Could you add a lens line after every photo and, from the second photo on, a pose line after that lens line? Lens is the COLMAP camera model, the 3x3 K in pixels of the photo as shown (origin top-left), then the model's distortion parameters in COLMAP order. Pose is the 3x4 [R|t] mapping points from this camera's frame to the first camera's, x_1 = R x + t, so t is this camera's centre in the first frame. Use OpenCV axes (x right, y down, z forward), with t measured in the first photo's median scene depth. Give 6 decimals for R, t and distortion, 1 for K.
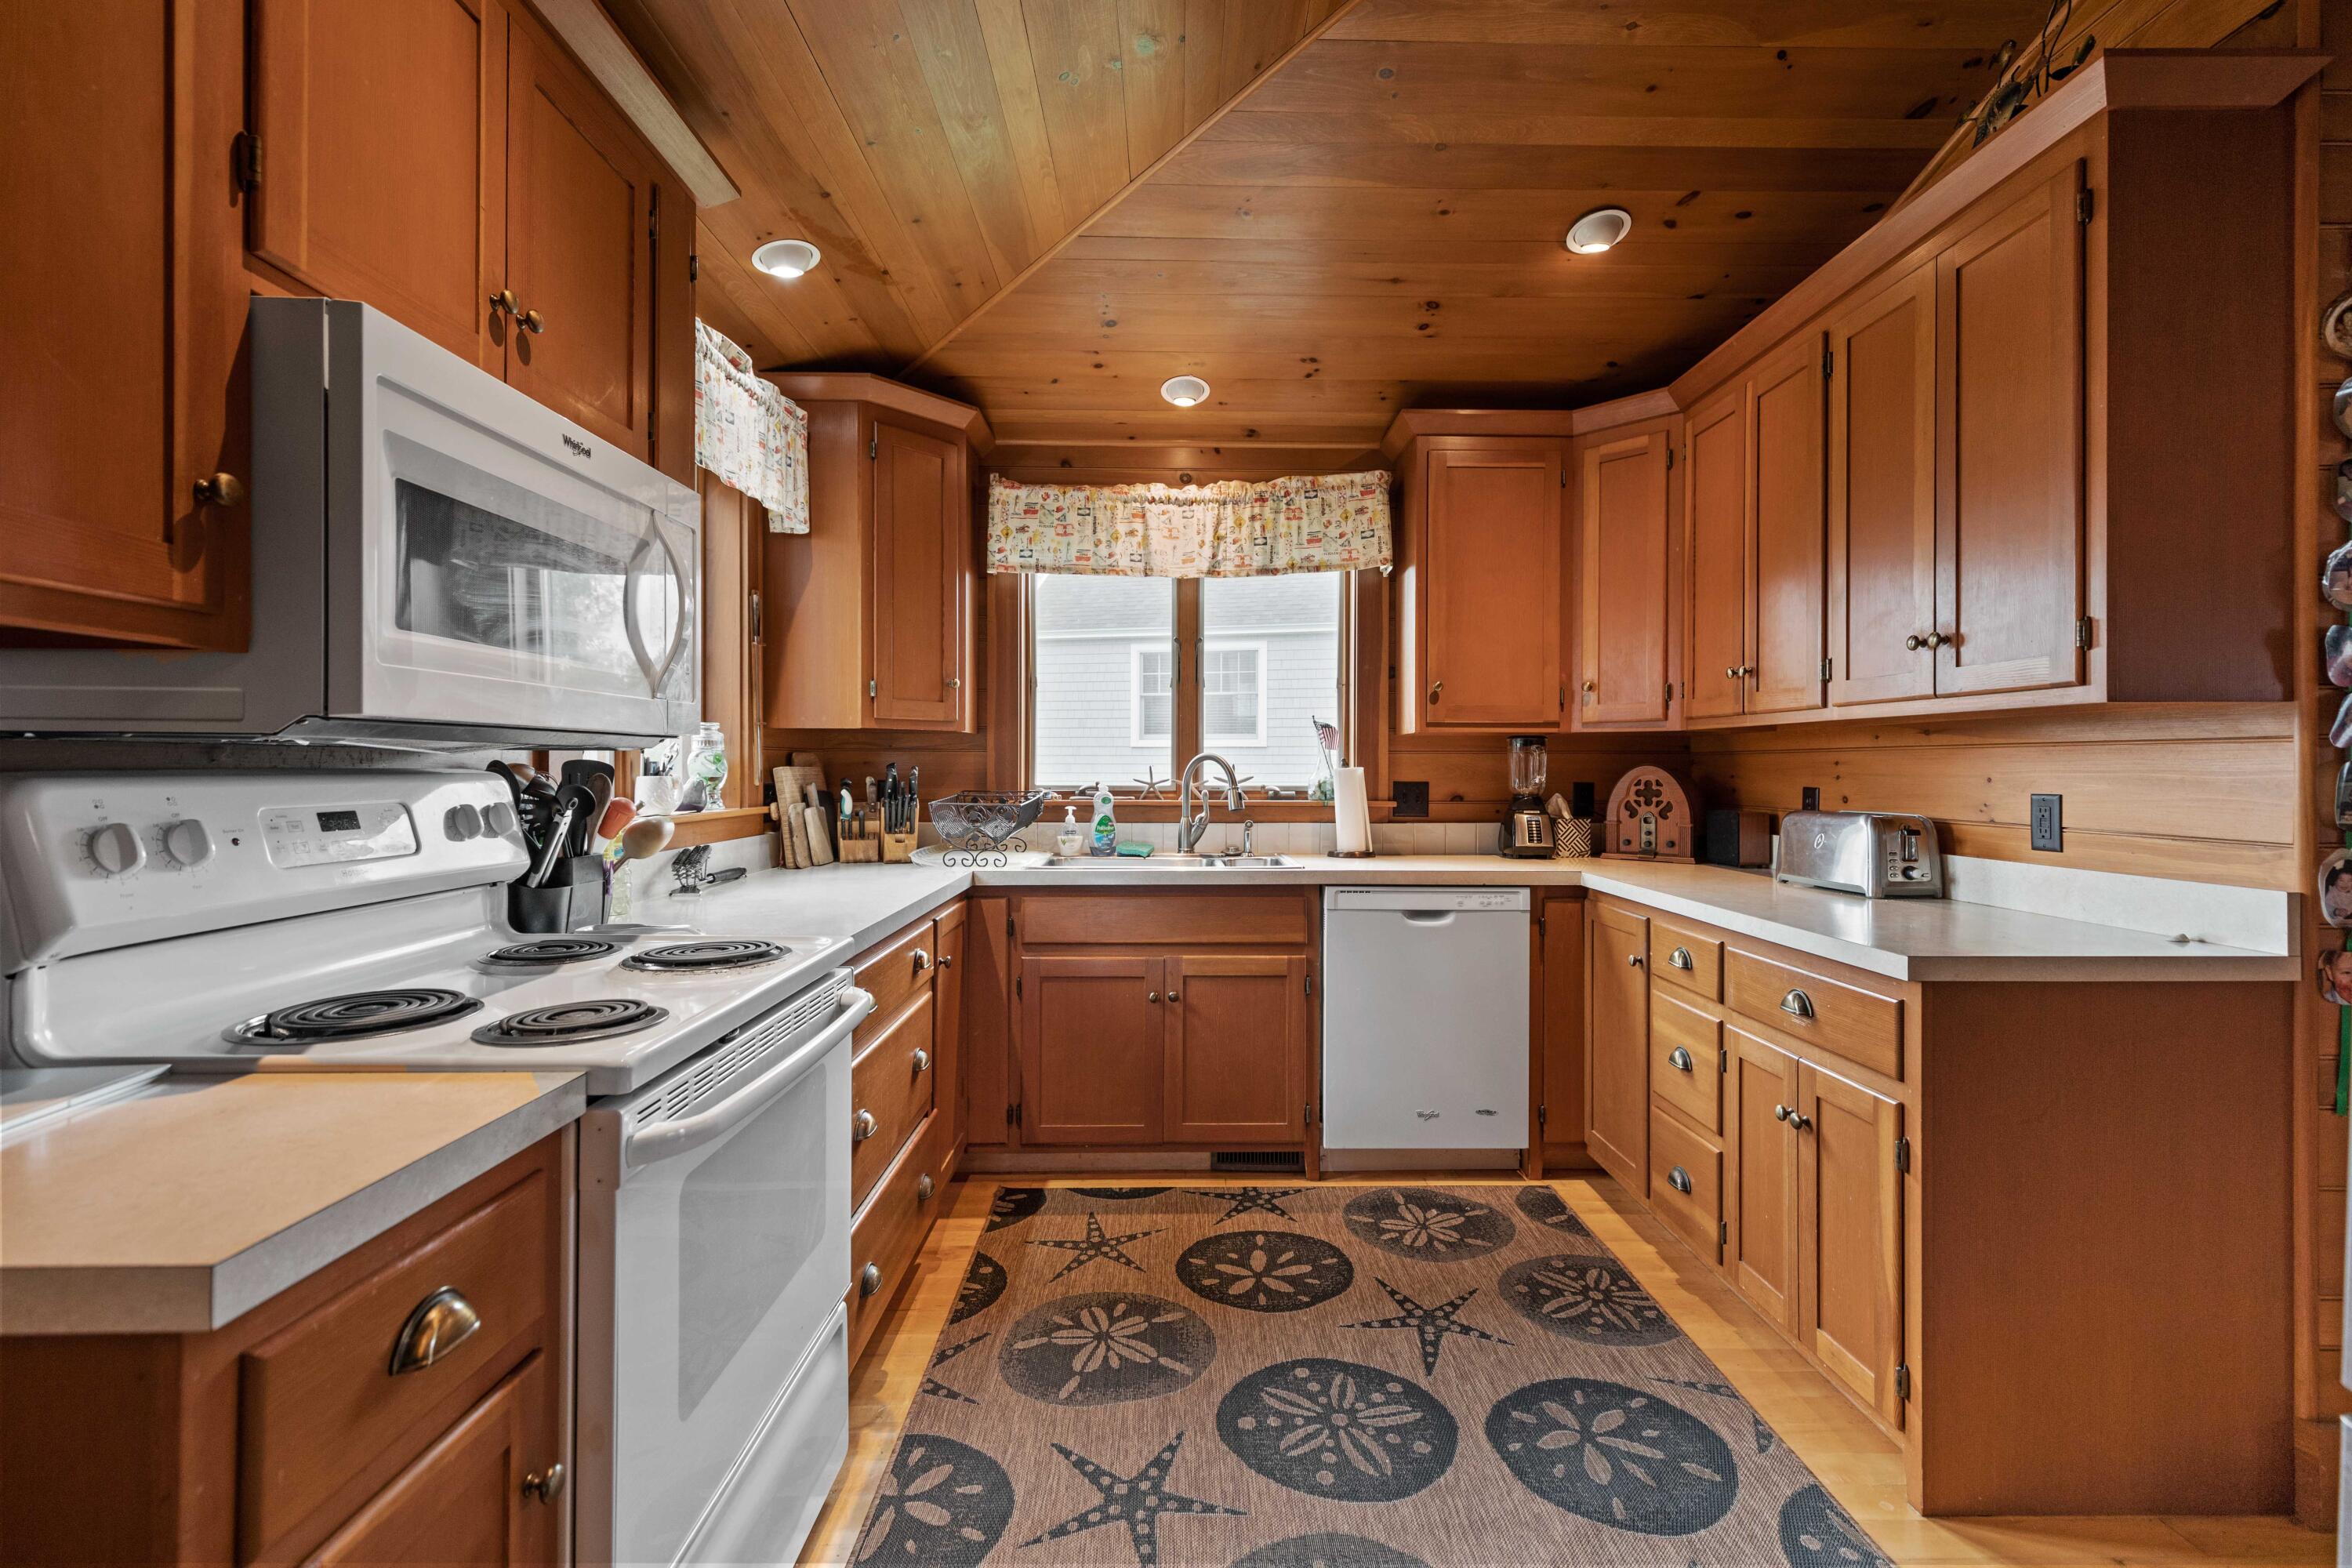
lens RADIAL K [[1079.1, 0, 1184.3], [0, 1079.1, 767.4], [0, 0, 1]] dist [0.000598, -0.000111]
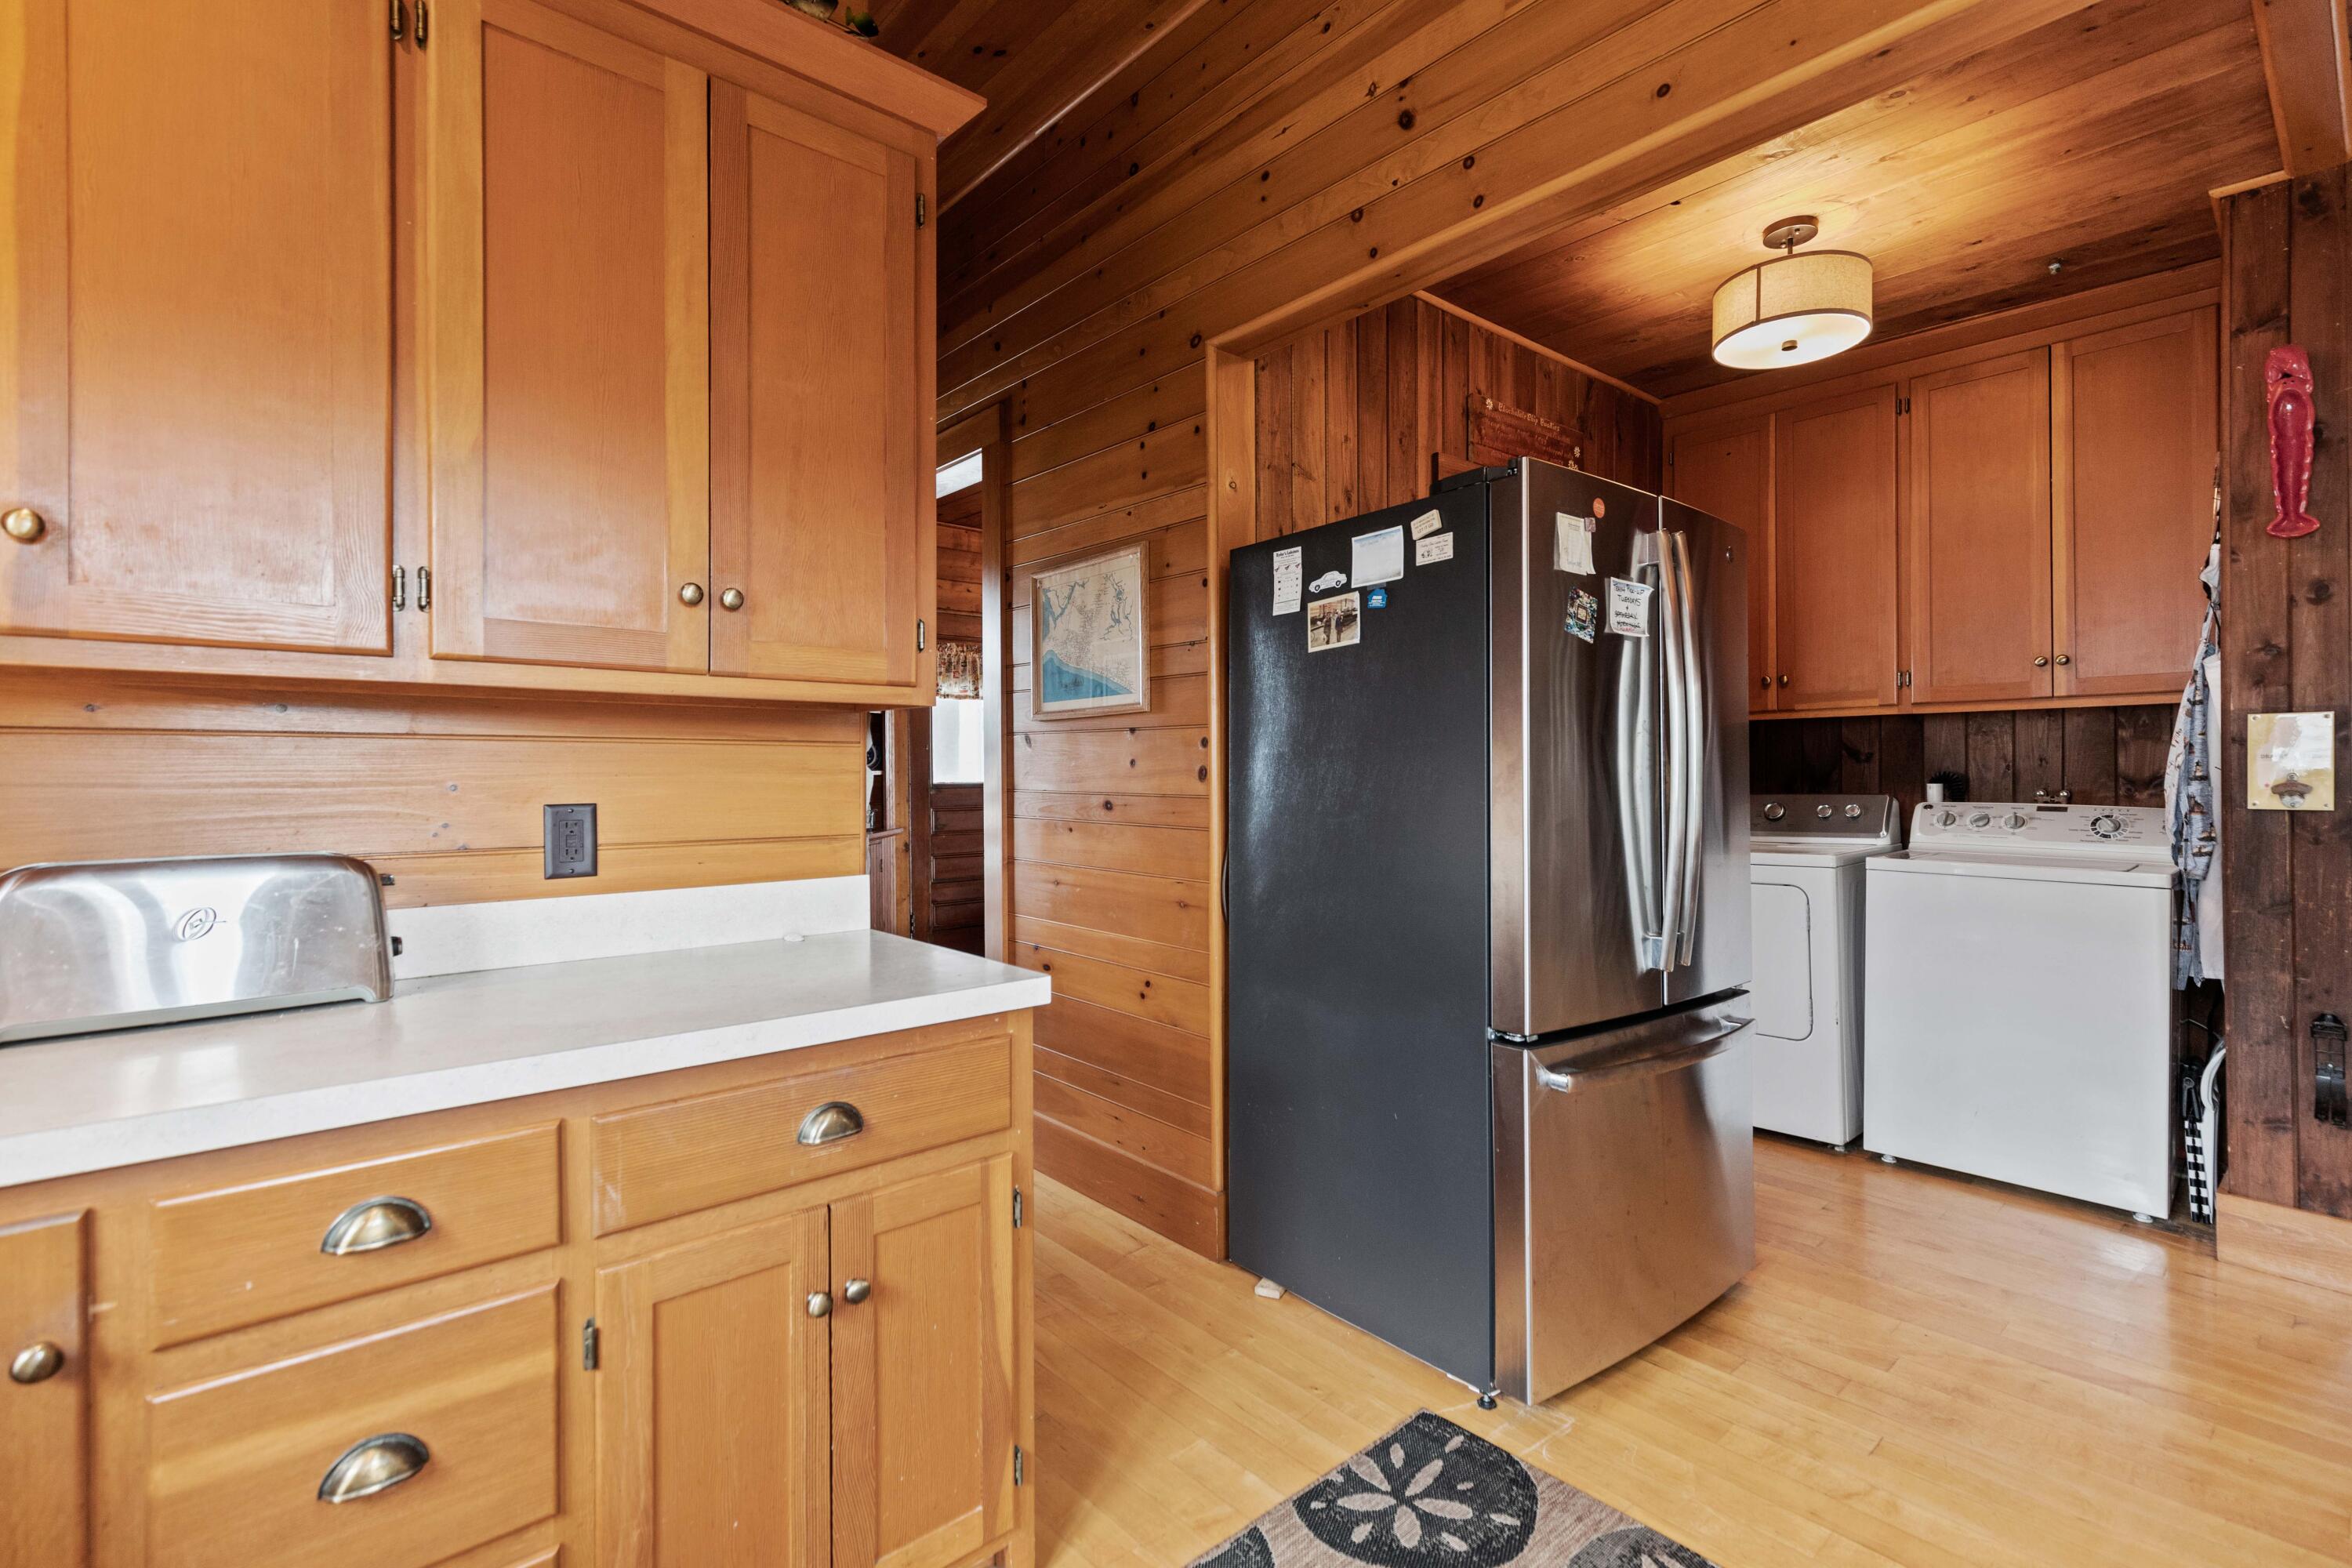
lens RADIAL K [[1079.1, 0, 1184.3], [0, 1079.1, 767.4], [0, 0, 1]] dist [0.000598, -0.000111]
pose [[-0.646291, -0.000570, 0.763091, -0.052922], [-0.001742, 0.999998, -0.000728, -0.000794], [-0.763089, -0.001800, -0.646291, 0.835877]]
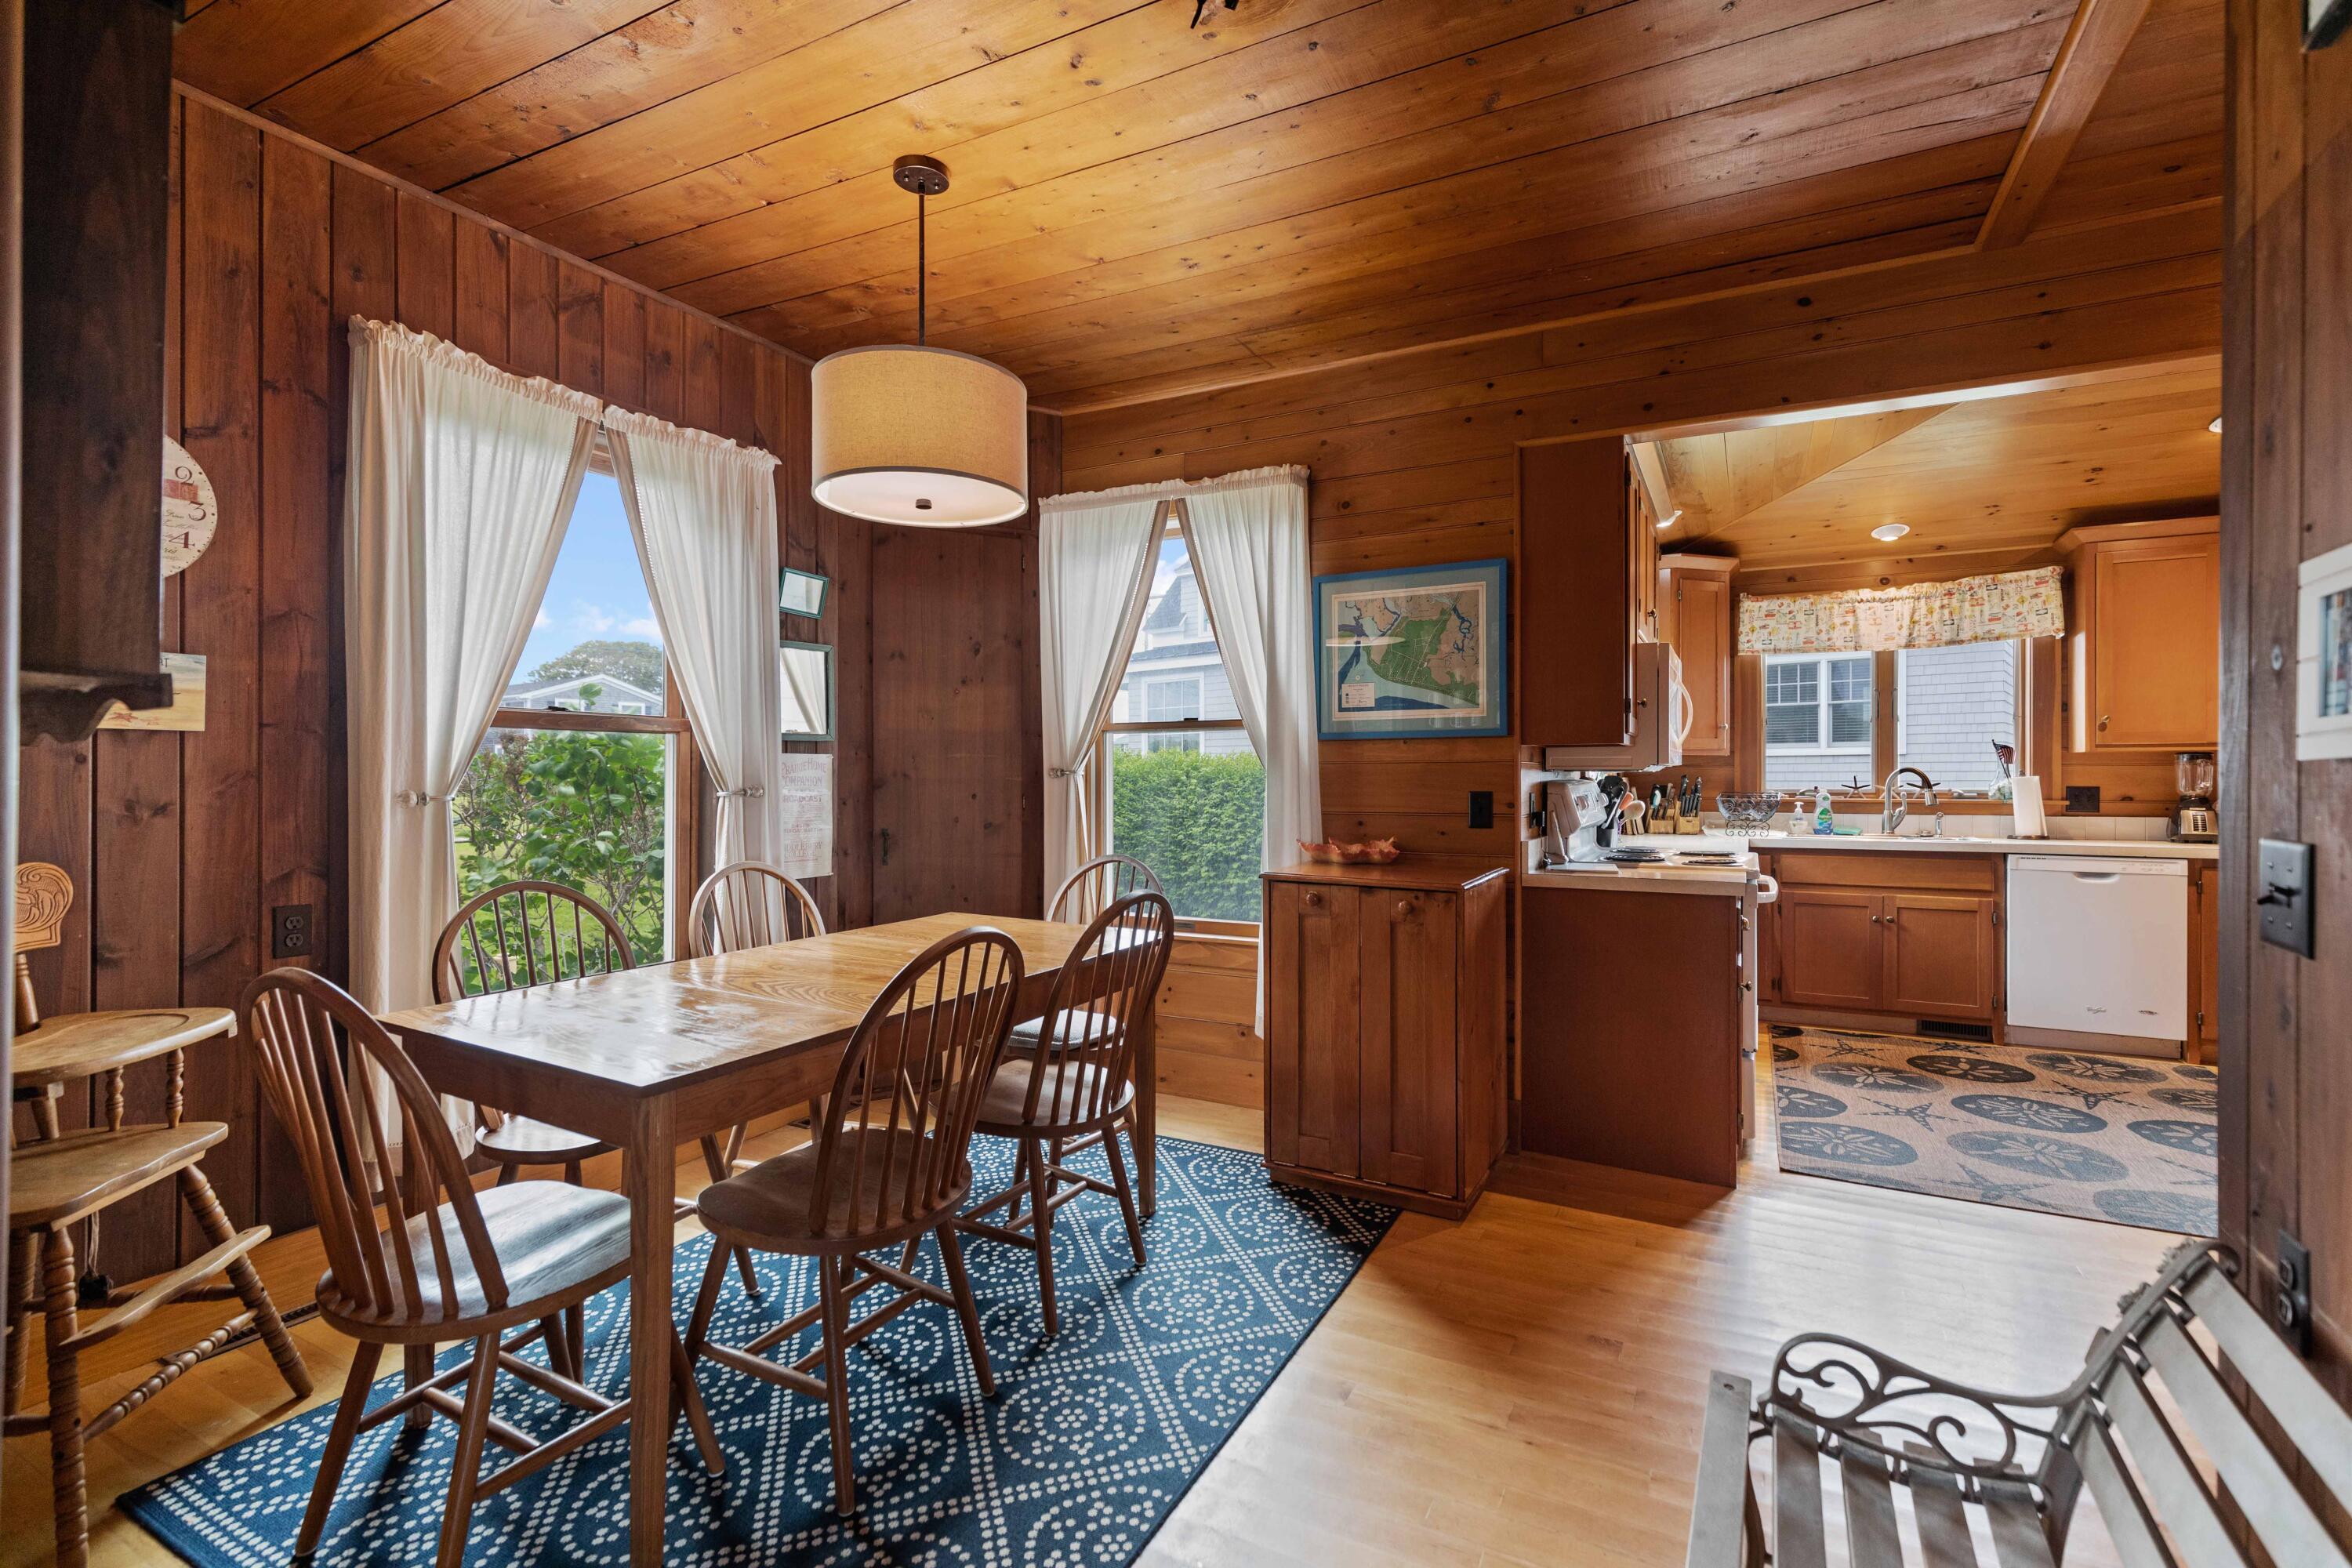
lens RADIAL K [[1060.6, 0, 1172.1], [0, 1060.6, 776.3], [0, 0, 1]] dist [-0.000383, -0.000428]
pose [[0.870537, -0.004164, -0.492086, -0.140485], [0.004922, 0.999988, 0.000246, -0.006019], [0.492079, -0.002637, 0.870547, -0.776031]]
